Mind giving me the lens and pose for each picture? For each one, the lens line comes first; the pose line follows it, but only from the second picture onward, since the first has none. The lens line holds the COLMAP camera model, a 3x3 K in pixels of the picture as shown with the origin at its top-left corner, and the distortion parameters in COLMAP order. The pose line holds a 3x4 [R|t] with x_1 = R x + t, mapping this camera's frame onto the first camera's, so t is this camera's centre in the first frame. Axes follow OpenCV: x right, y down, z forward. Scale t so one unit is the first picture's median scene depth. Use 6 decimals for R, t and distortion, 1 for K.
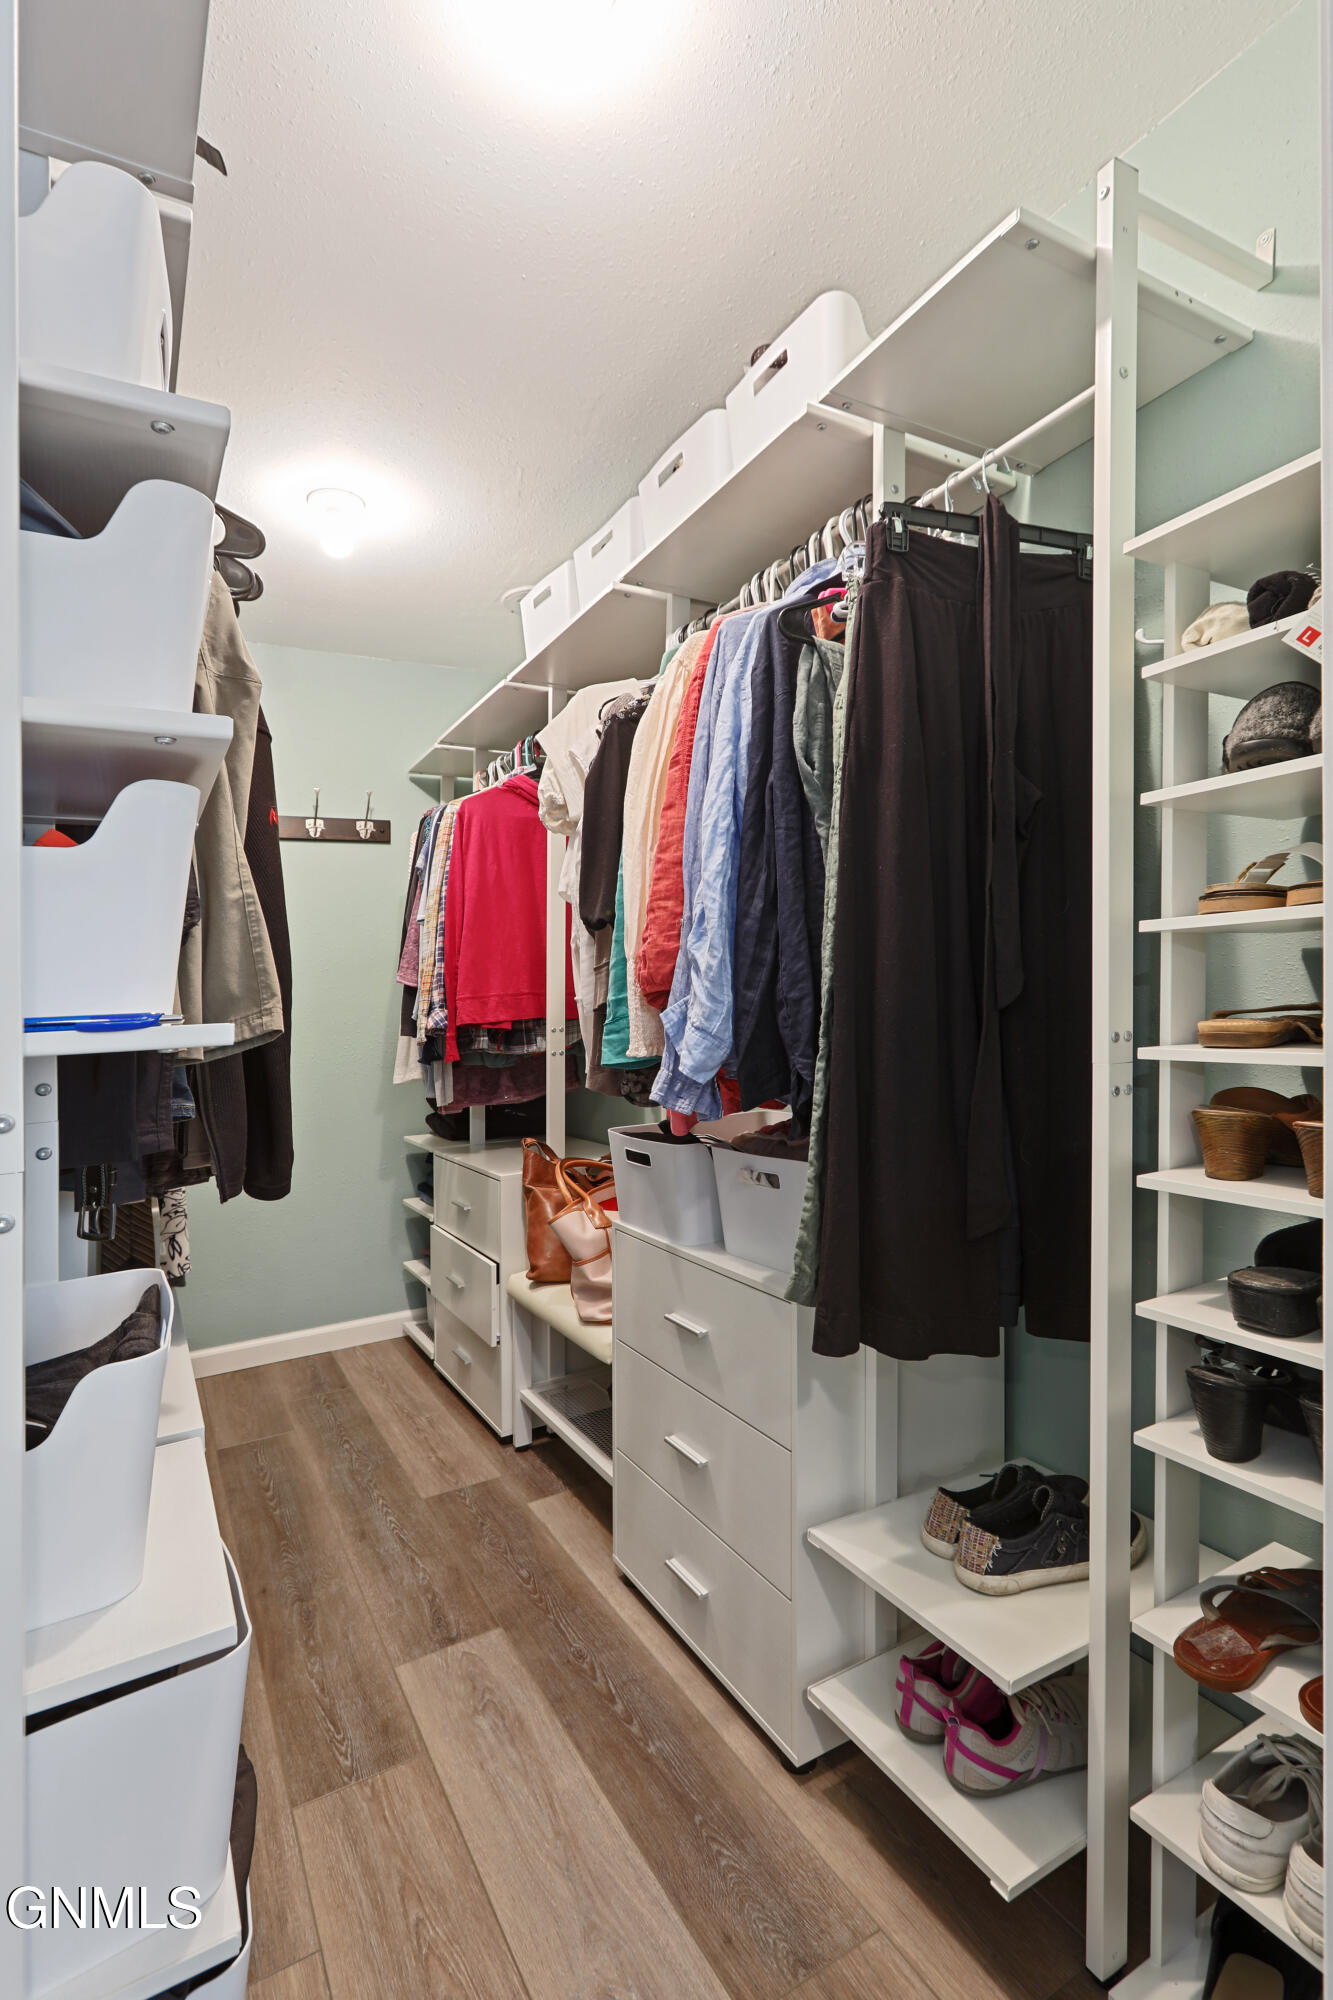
lens RADIAL K [[940.1, 0, 666.4], [0, 940.1, 1010.2], [0, 0, 1]] dist [0.002419, 0.000877]
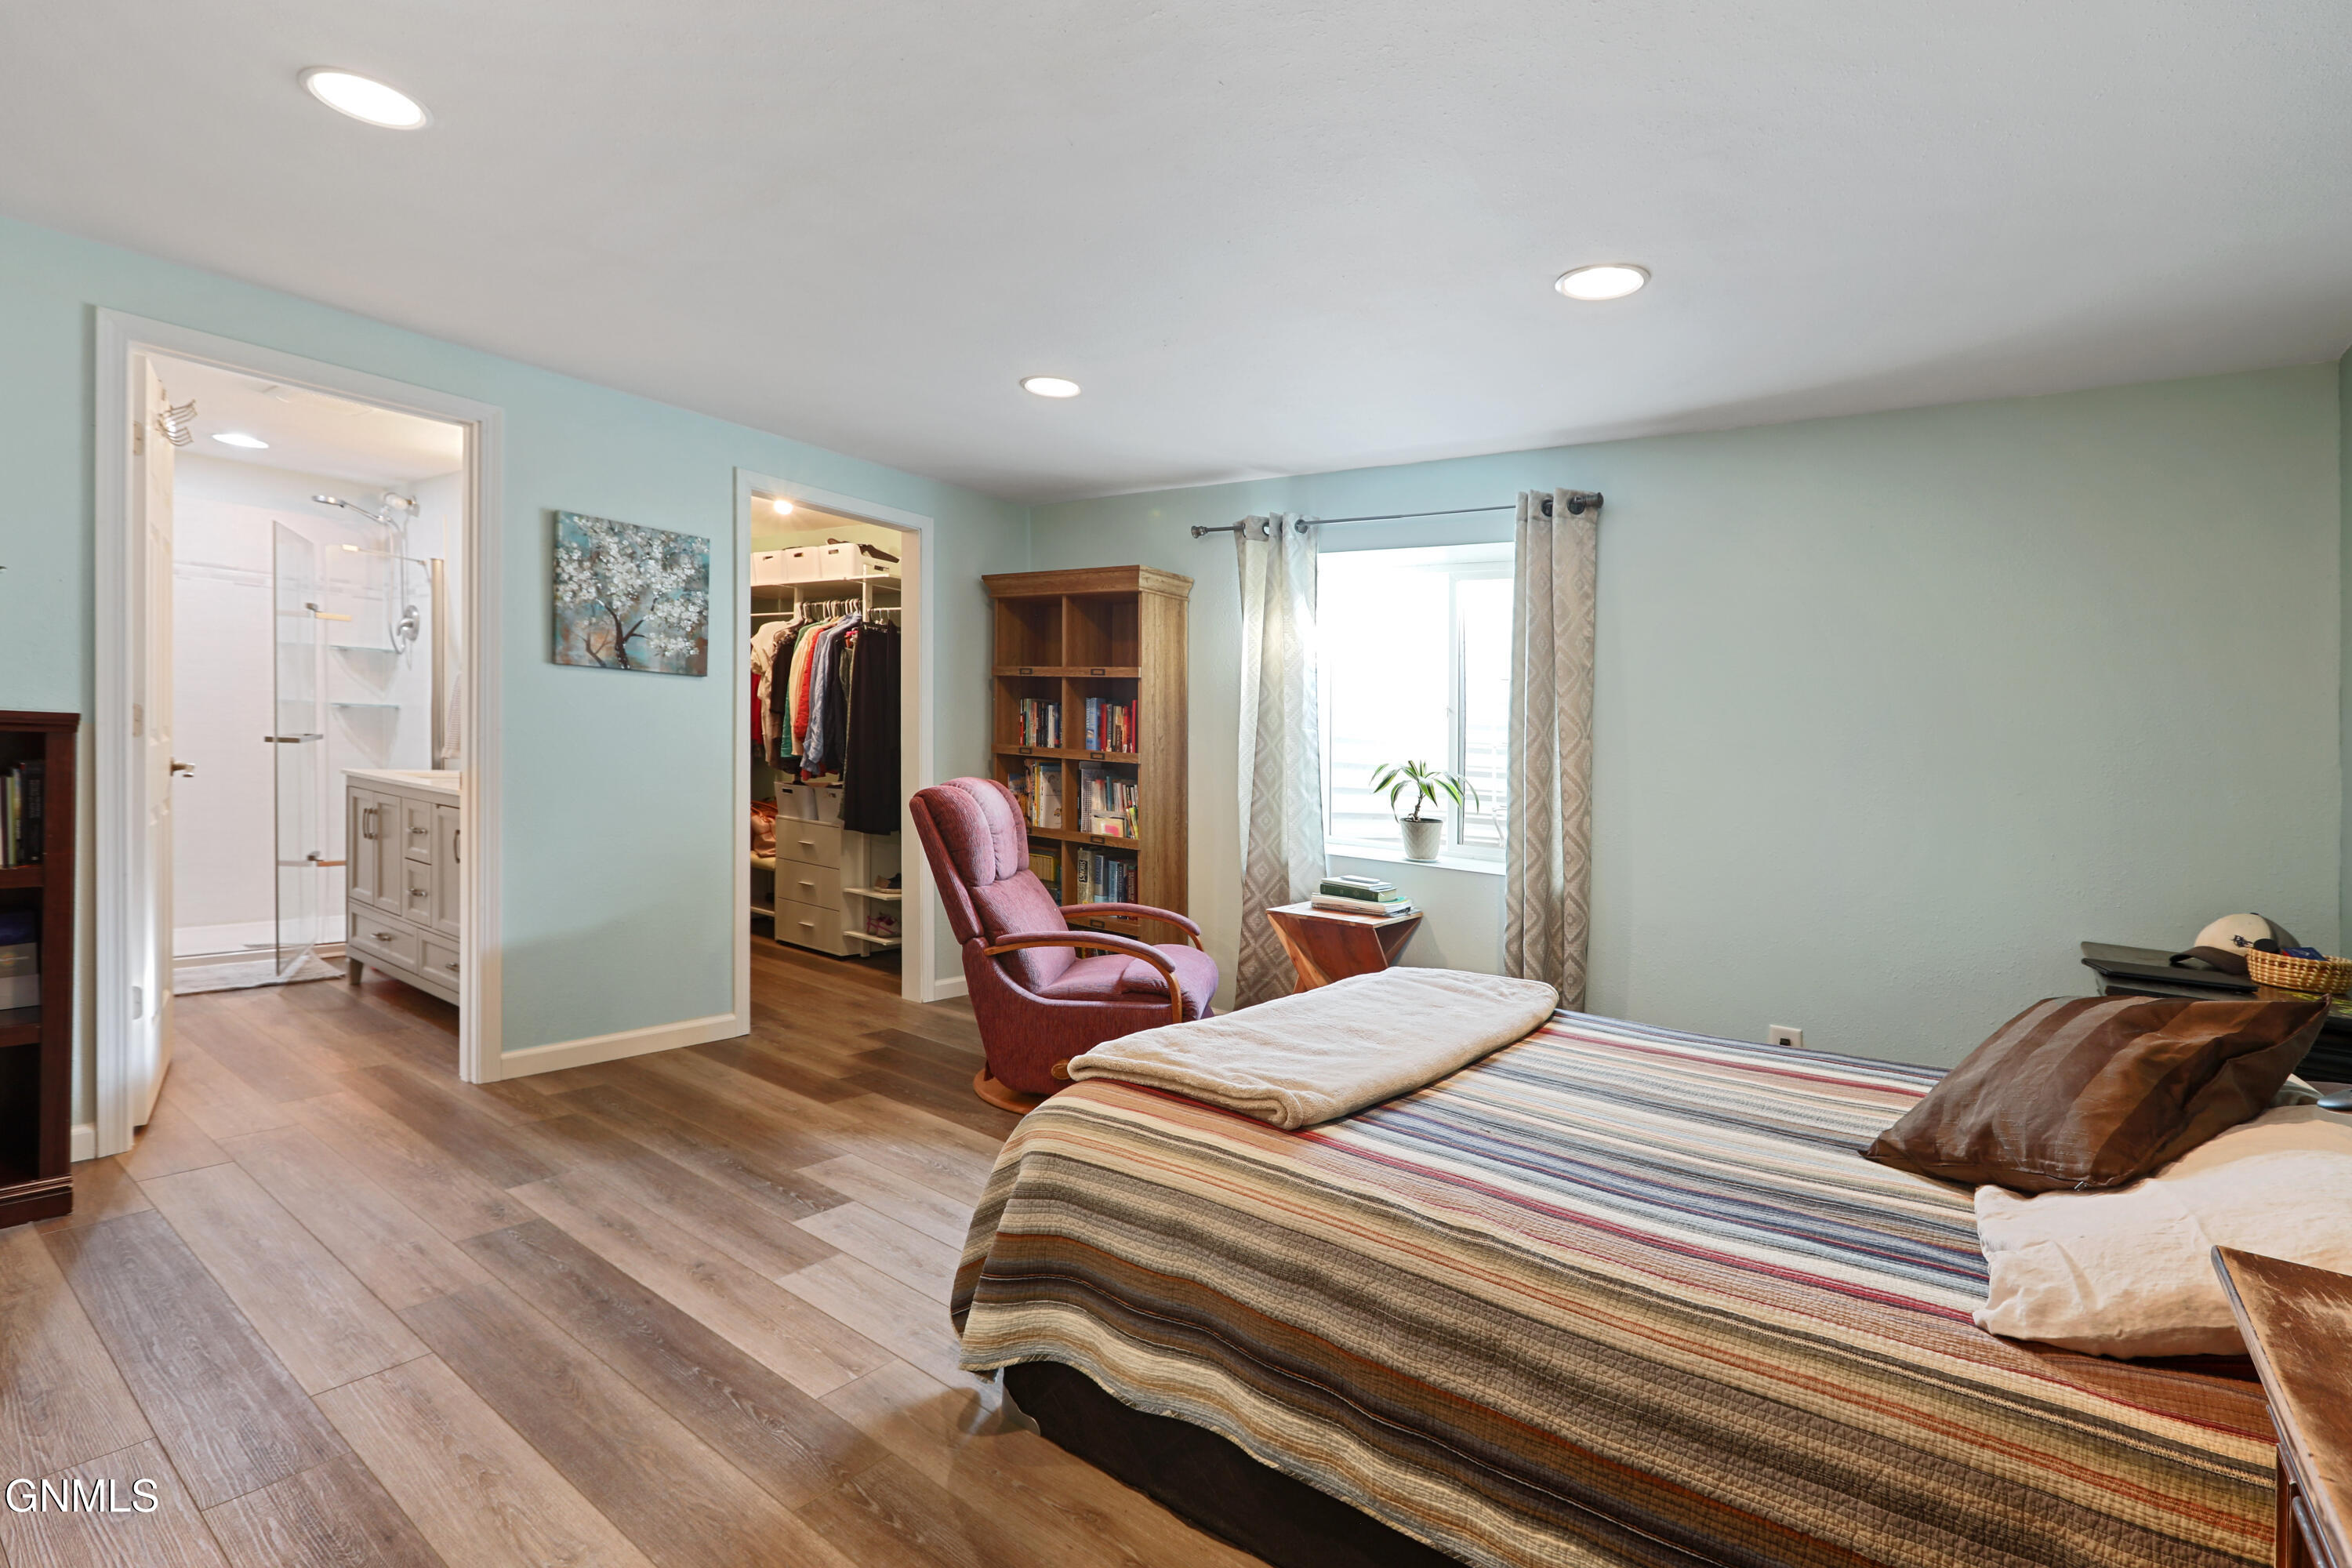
lens RADIAL K [[1105.5, 0, 1176.6], [0, 1105.5, 775.5], [0, 0, 1]] dist [0.002419, 0.000877]
pose [[0.922268, 0.007491, 0.386478, -0.325554], [-0.013369, 0.999832, 0.012525, 0.055235], [-0.386319, -0.016718, 0.922214, -3.557231]]
